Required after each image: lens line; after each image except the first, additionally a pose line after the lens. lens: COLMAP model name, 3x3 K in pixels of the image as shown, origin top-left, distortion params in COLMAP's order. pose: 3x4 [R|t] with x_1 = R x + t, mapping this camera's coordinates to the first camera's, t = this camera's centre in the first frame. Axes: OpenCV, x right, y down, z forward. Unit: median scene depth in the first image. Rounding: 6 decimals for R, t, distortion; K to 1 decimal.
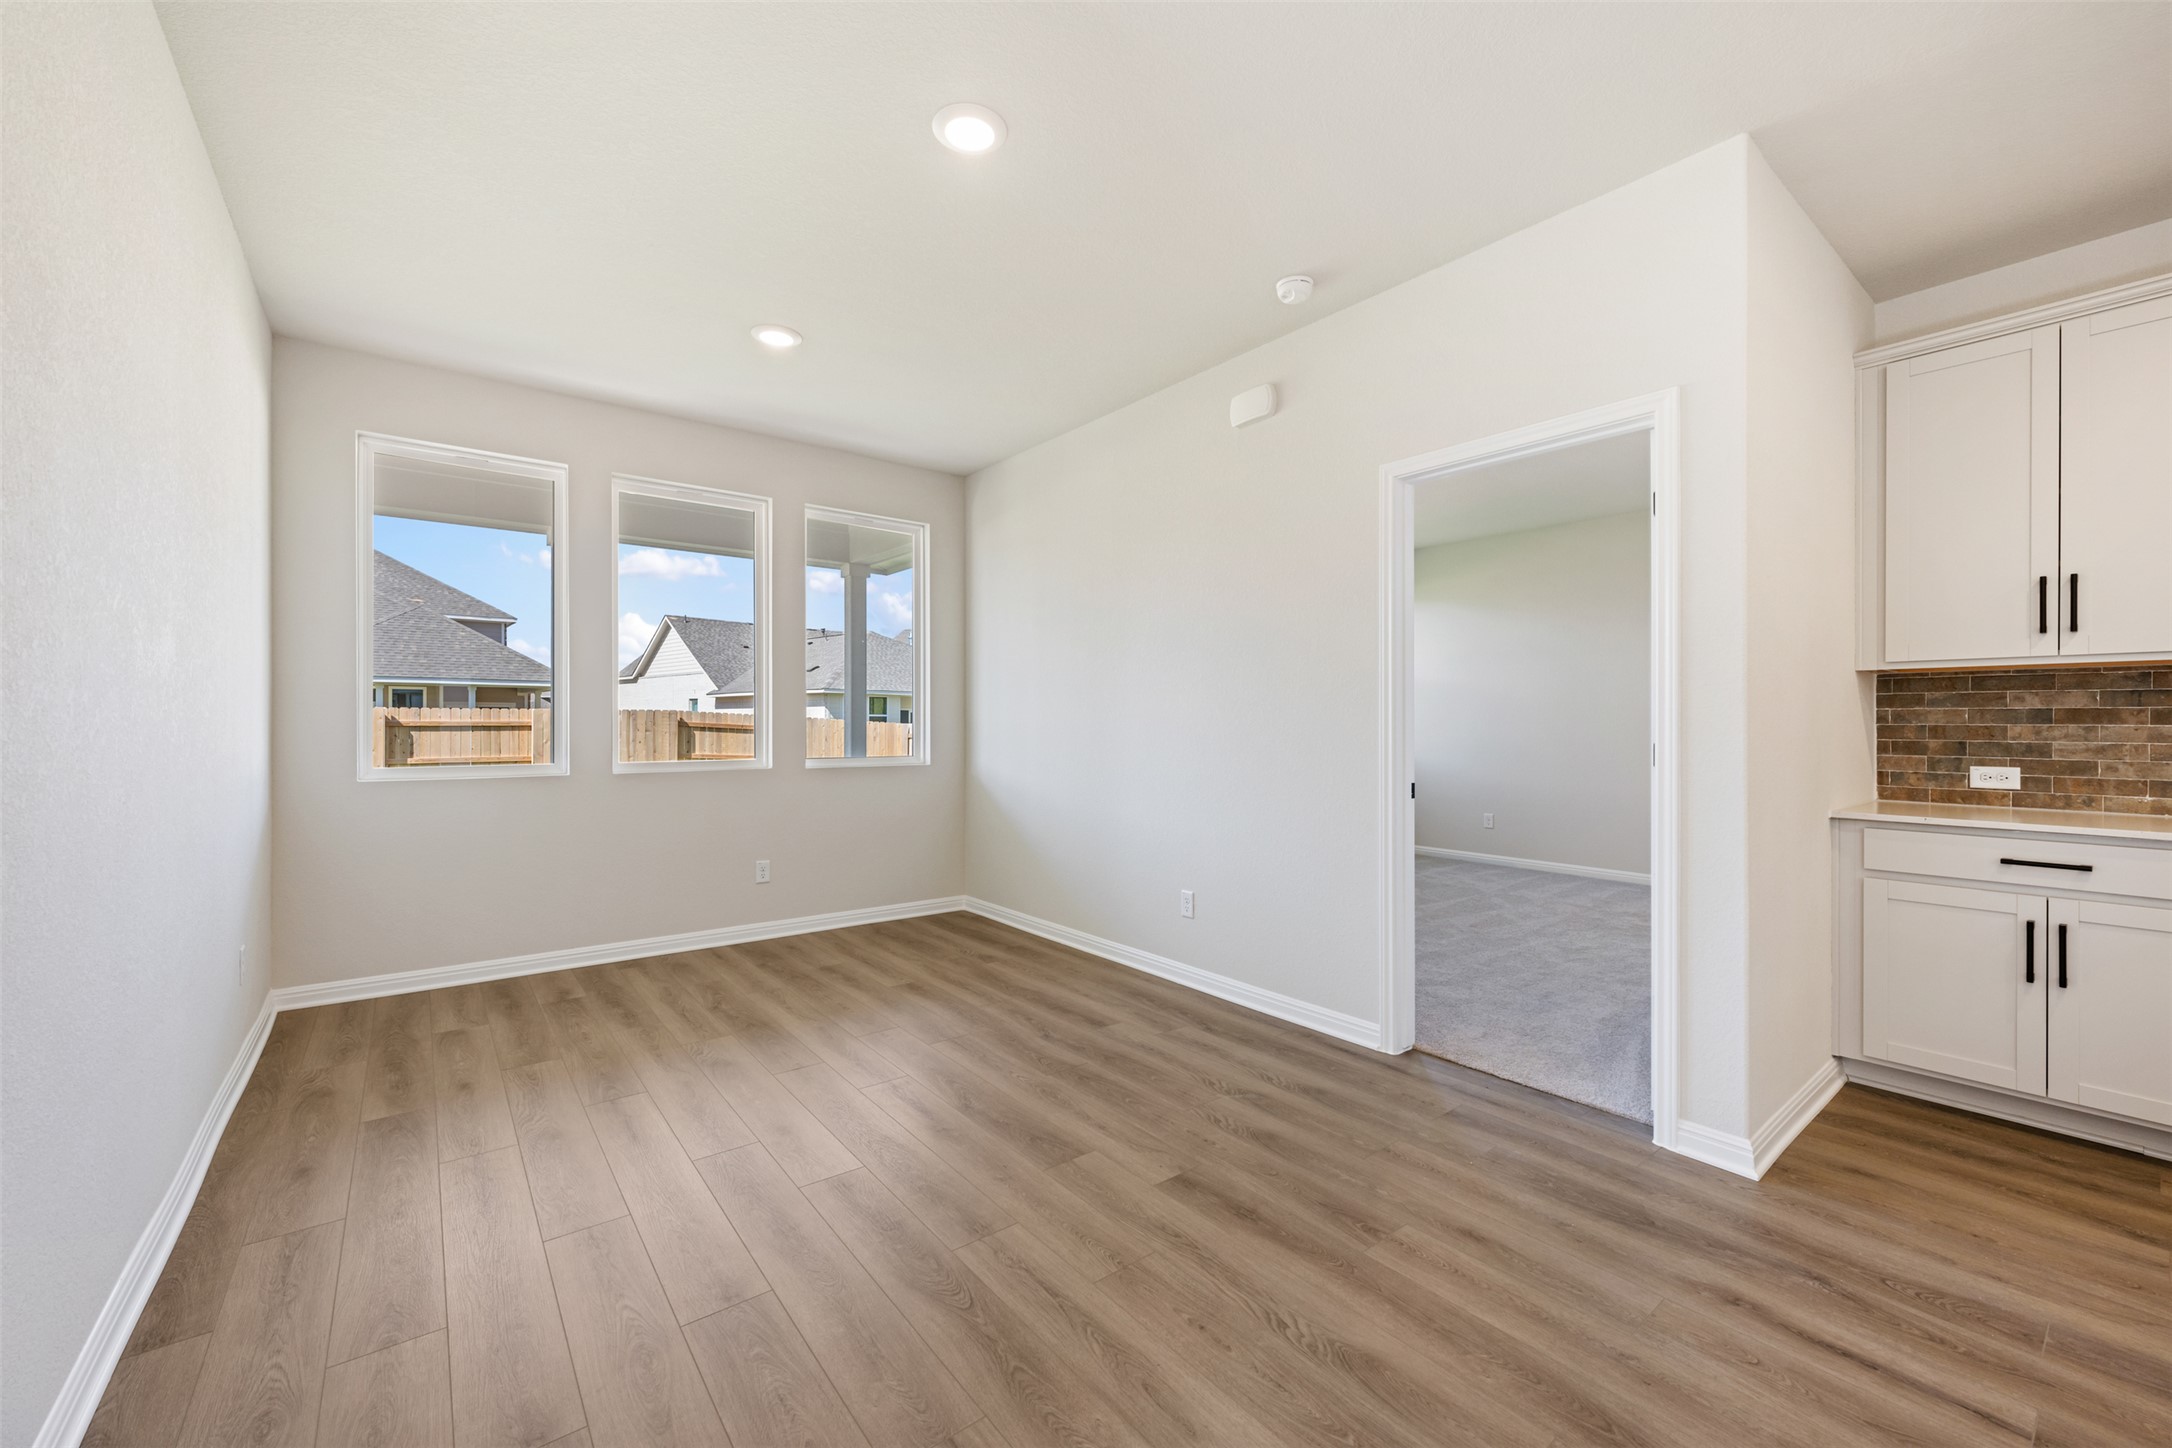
lens RADIAL K [[861.5, 0, 1083.0], [0, 861.5, 722.7], [0, 0, 1]] dist [-0.001429, -0.000408]
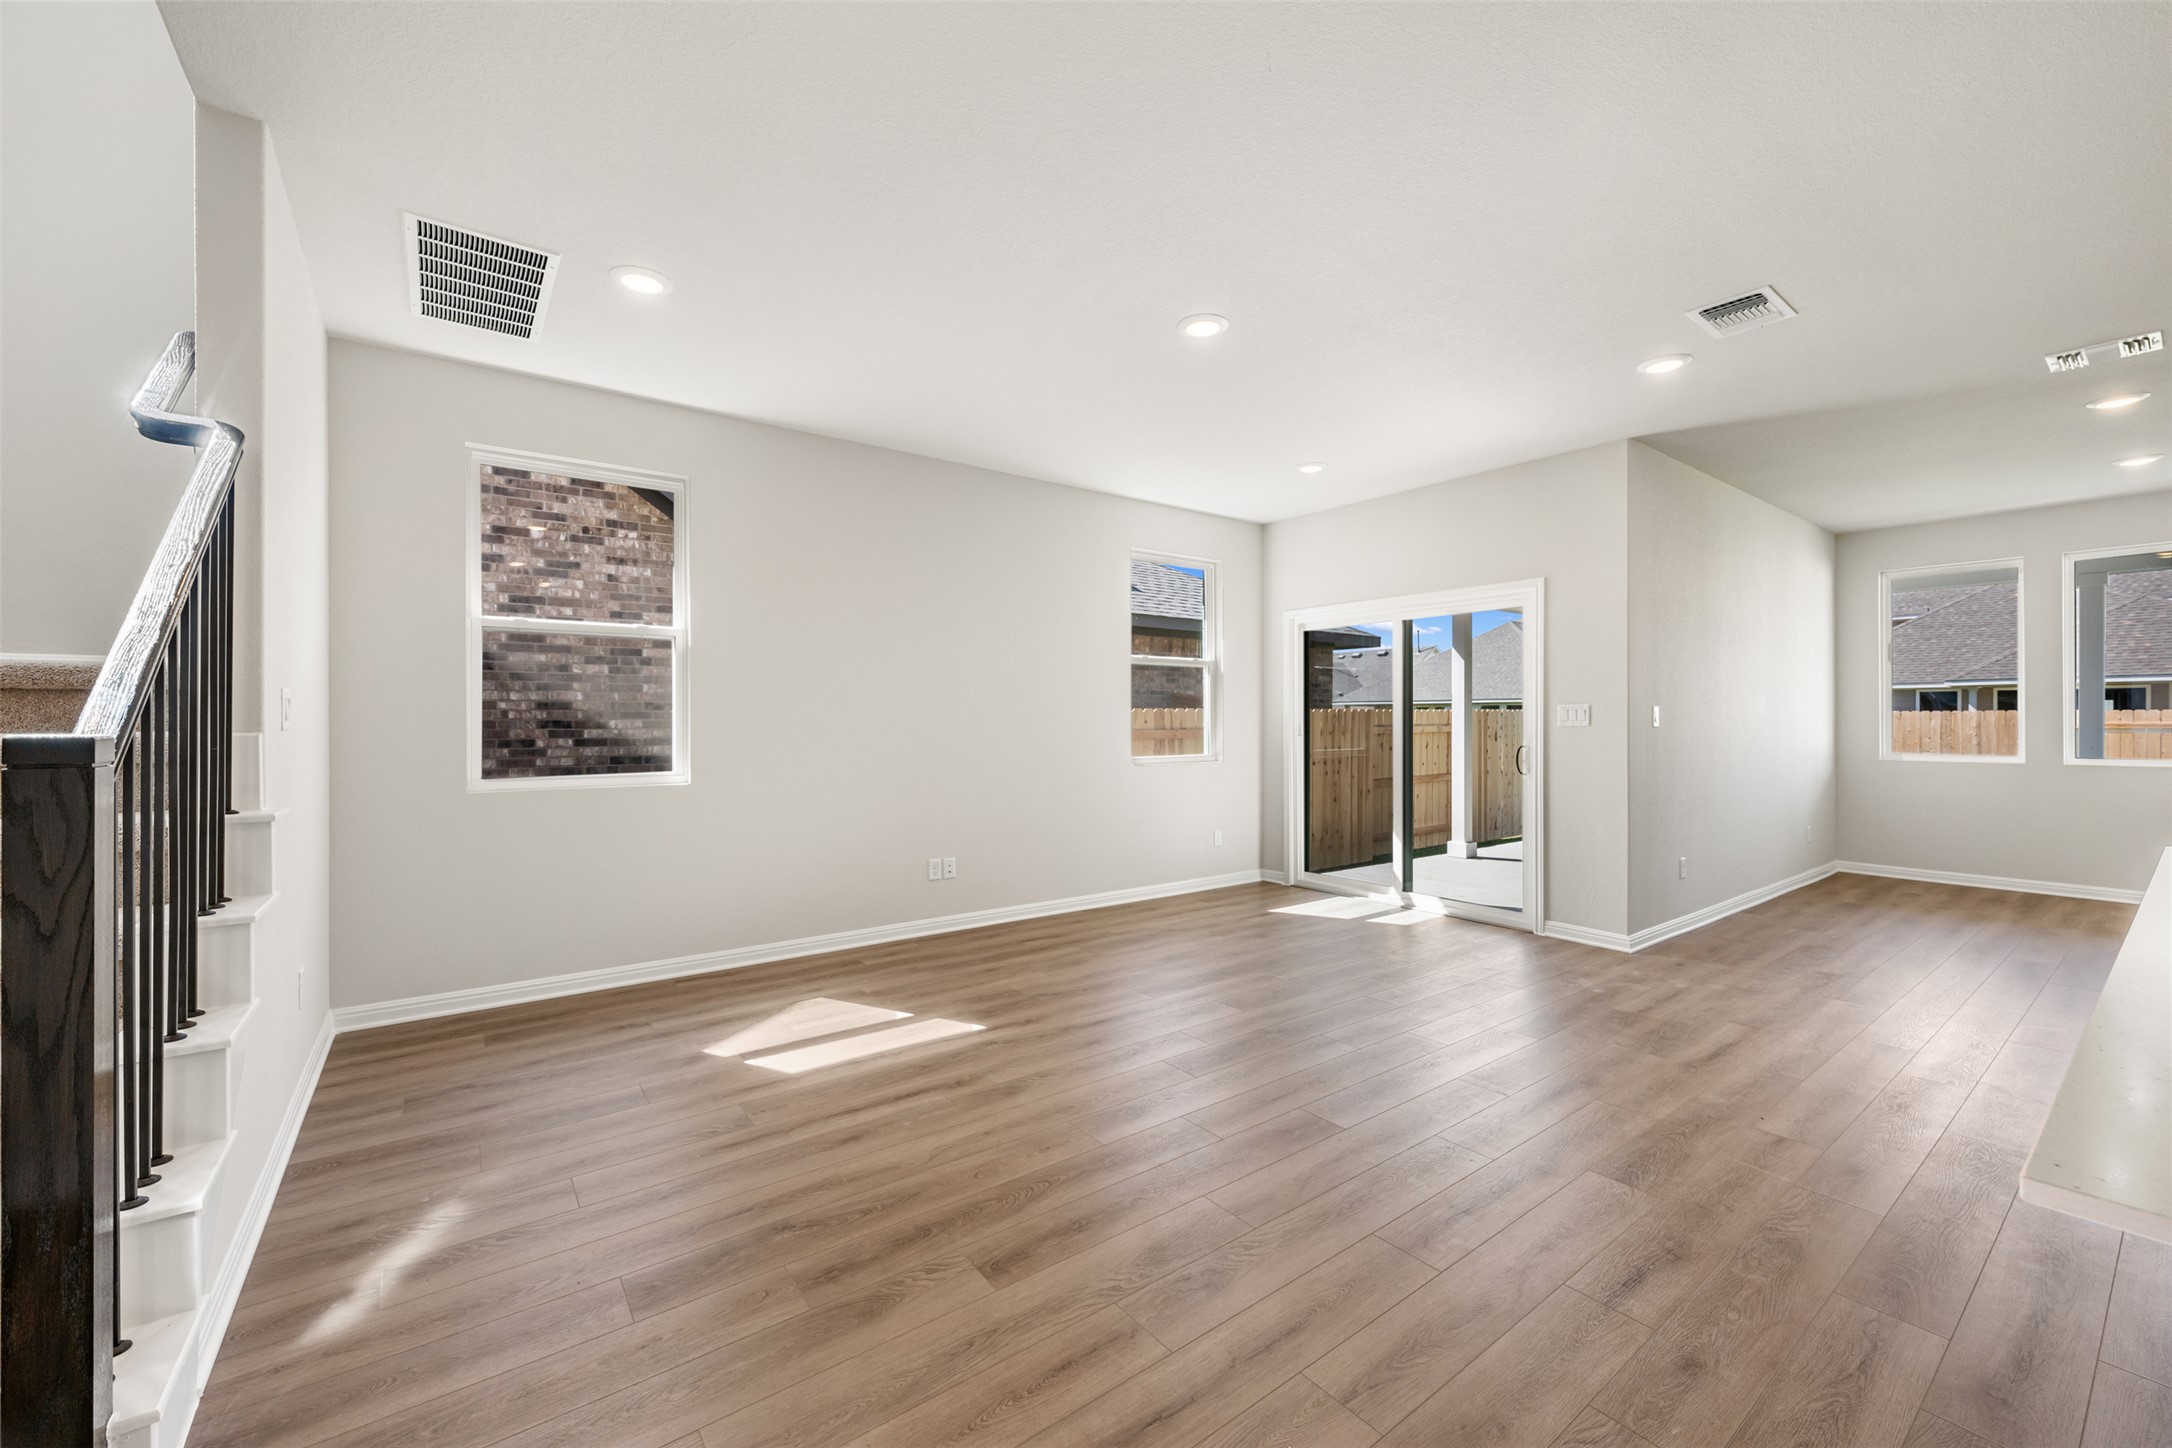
lens RADIAL K [[861.5, 0, 1081.9], [0, 861.5, 724.5], [0, 0, 1]] dist [-0.001429, -0.000408]
pose [[-0.016267, -0.000373, -0.999868, 1.269288], [0.002870, 0.999996, -0.000420, -0.017076], [0.999864, -0.002877, -0.016266, -0.870696]]
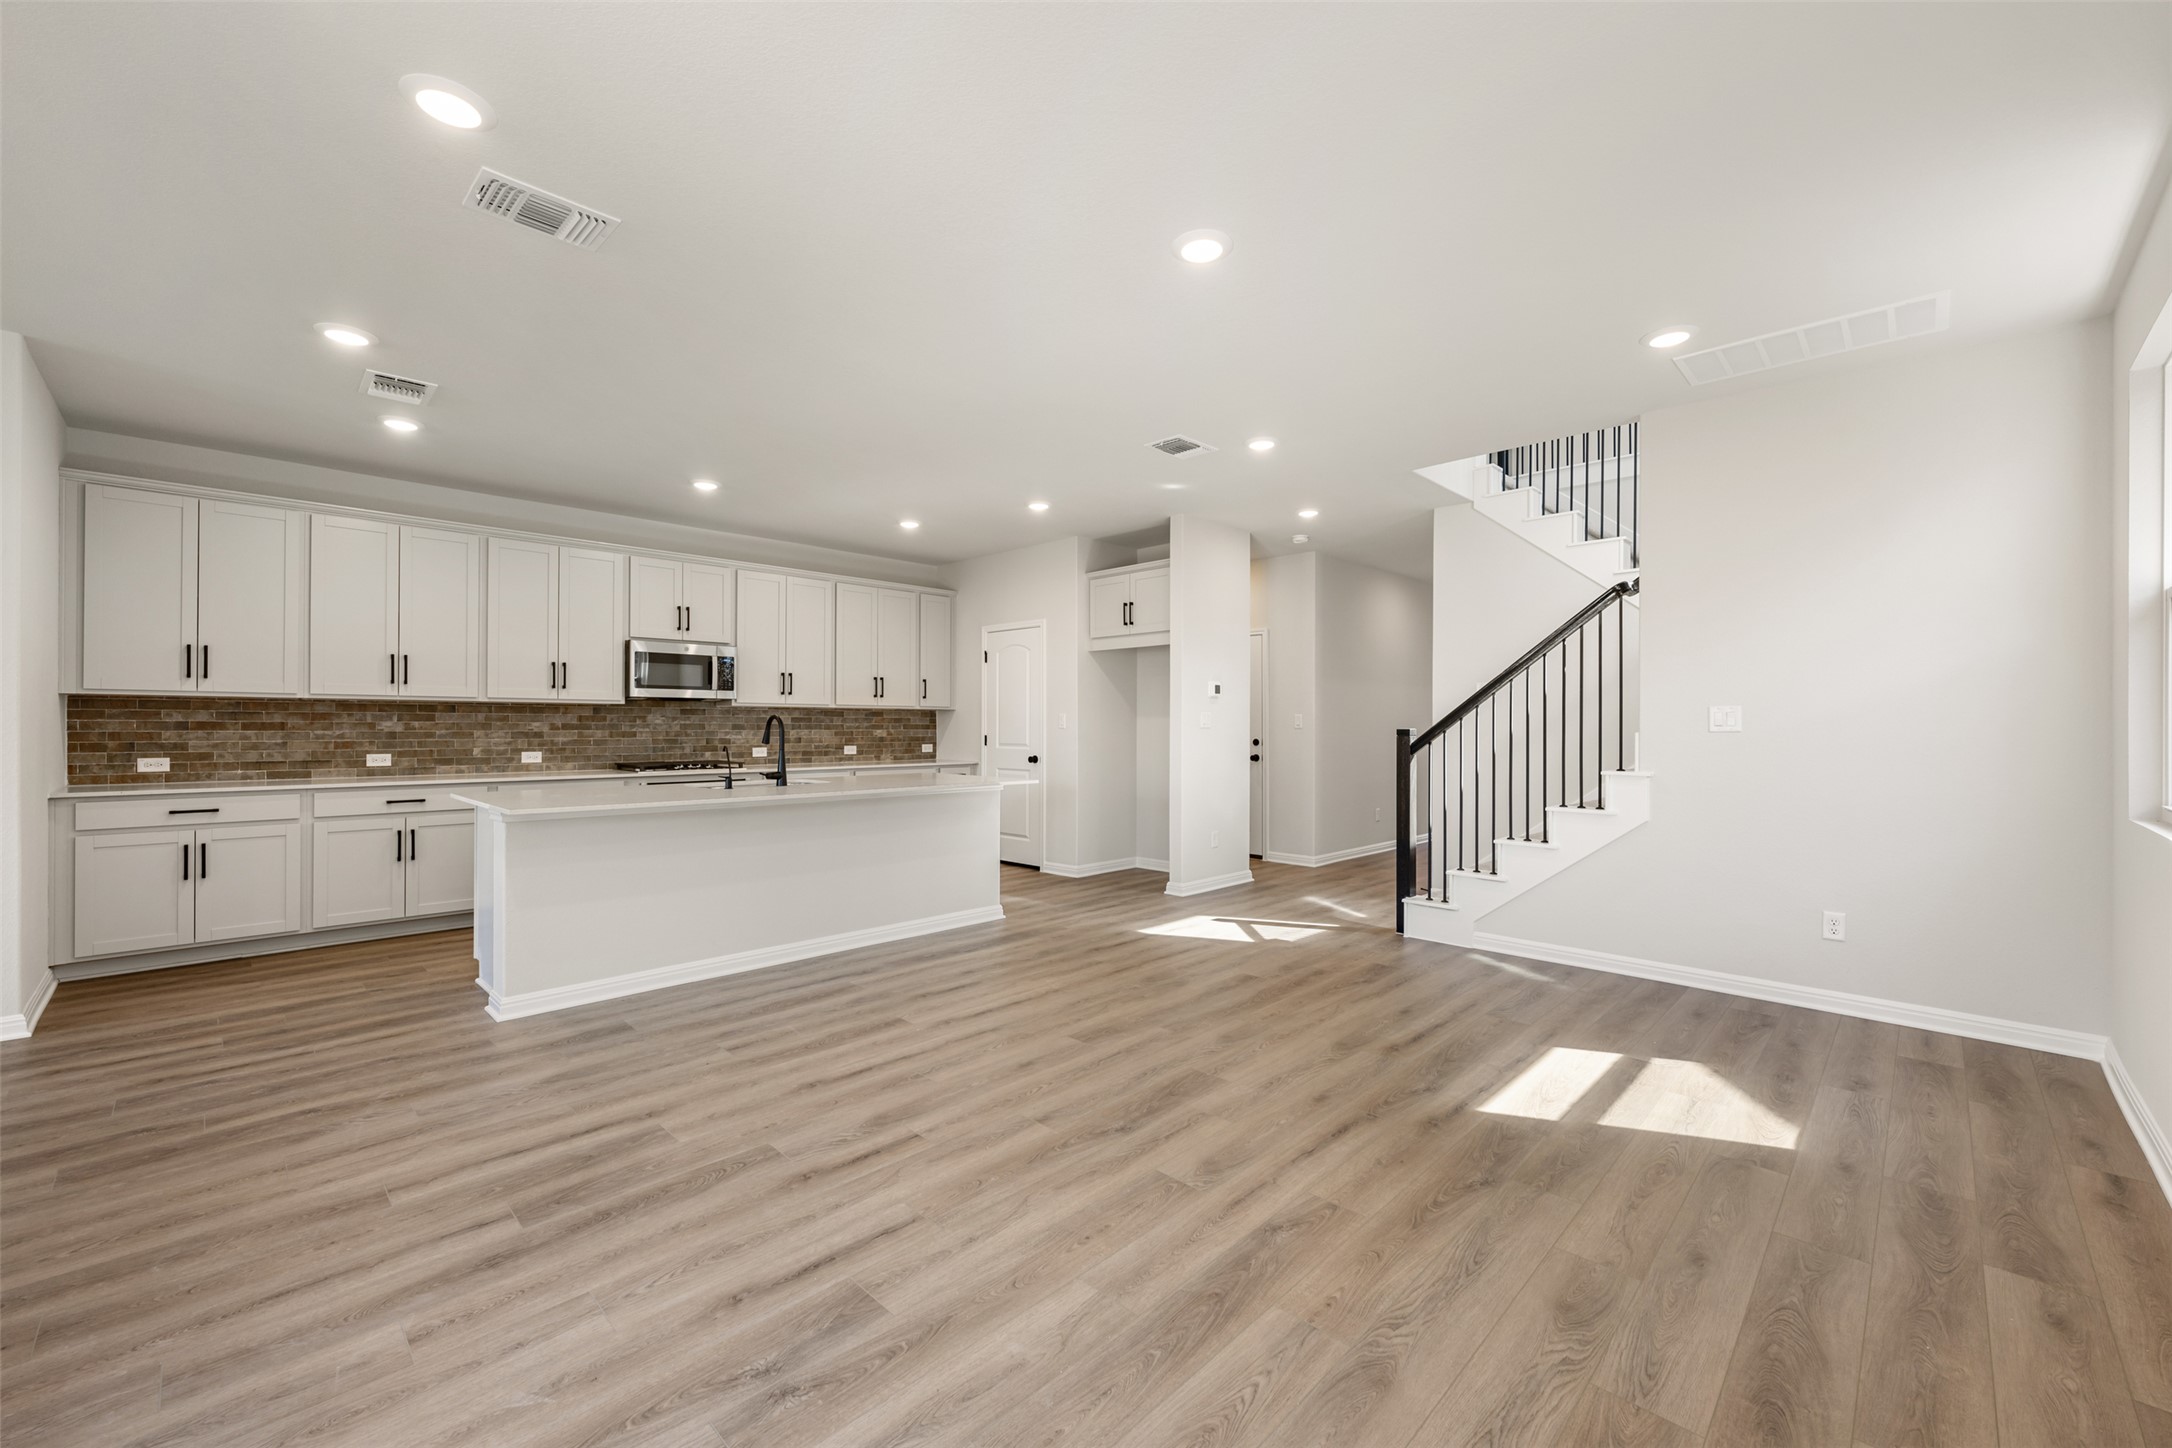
lens RADIAL K [[861.5, 0, 1082.1], [0, 861.5, 719.7], [0, 0, 1]] dist [-0.001429, -0.000408]
pose [[-0.132702, 0.001767, 0.991154, -0.740979], [-0.005067, 0.999984, -0.002461, -0.023957], [-0.991143, -0.005349, -0.132691, -0.486409]]
